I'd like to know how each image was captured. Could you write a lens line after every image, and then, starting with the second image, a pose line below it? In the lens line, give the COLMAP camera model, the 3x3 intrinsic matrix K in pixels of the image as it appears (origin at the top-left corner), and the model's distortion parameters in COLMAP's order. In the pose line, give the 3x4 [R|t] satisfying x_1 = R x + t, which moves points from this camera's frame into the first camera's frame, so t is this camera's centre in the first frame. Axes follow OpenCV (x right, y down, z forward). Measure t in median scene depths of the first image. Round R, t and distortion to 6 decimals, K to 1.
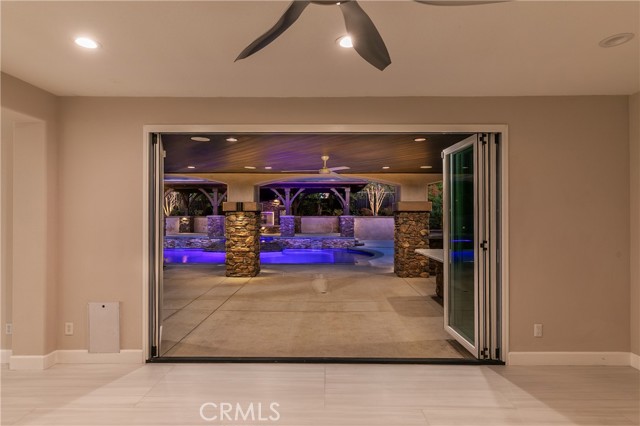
lens RADIAL K [[329.8, 0, 325.2], [0, 329.8, 212.4], [0, 0, 1]] dist [0.000460, 0.000027]
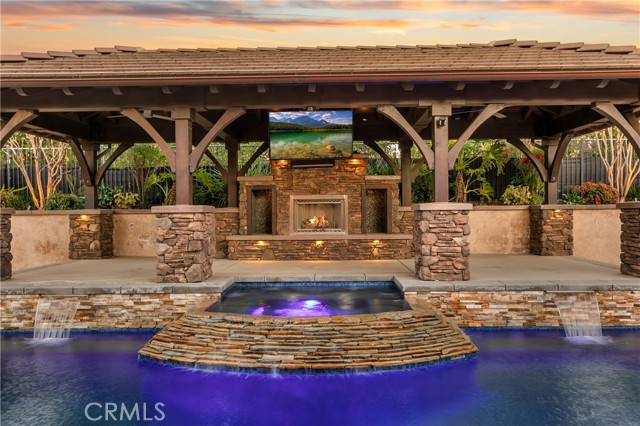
lens RADIAL K [[504.9, 0, 320.0], [0, 504.9, 213.0], [0, 0, 1]] dist [0.006620, 0.003733]
pose [[0.999909, -0.009881, -0.009232, -0.215622], [0.010052, 0.999775, 0.018672, 0.008628], [0.009045, -0.018764, 0.999783, 0.581411]]
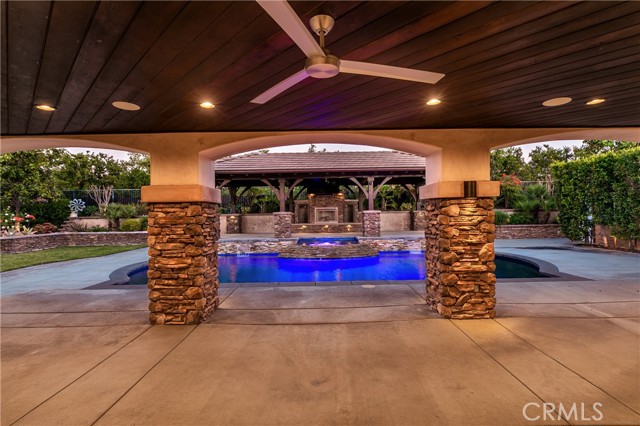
lens RADIAL K [[308.9, 0, 320.2], [0, 308.9, 212.9], [0, 0, 1]] dist [0.000026, -0.000237]
pose [[0.999809, -0.017375, 0.008953, -0.249925], [0.017293, 0.999809, 0.009159, 0.006085], [-0.009111, -0.009002, 0.999918, 0.243570]]
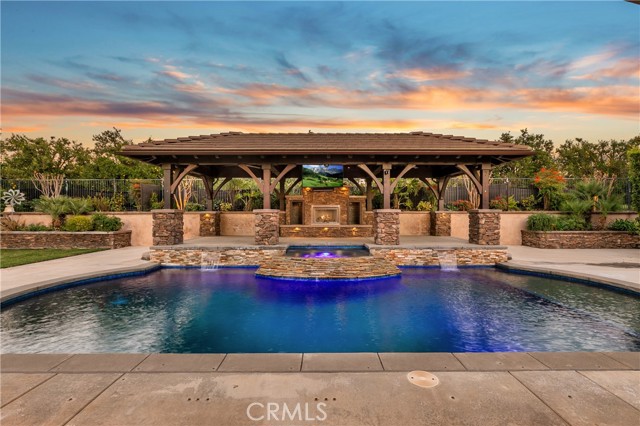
lens RADIAL K [[303.4, 0, 320.0], [0, 303.4, 213.0], [0, 0, 1]] dist [-0.001740, -0.000061]
pose [[0.999926, -0.001055, 0.012121, -0.245841], [0.000942, 0.999957, 0.009270, 0.010674], [-0.012130, -0.009258, 0.999884, 0.454750]]
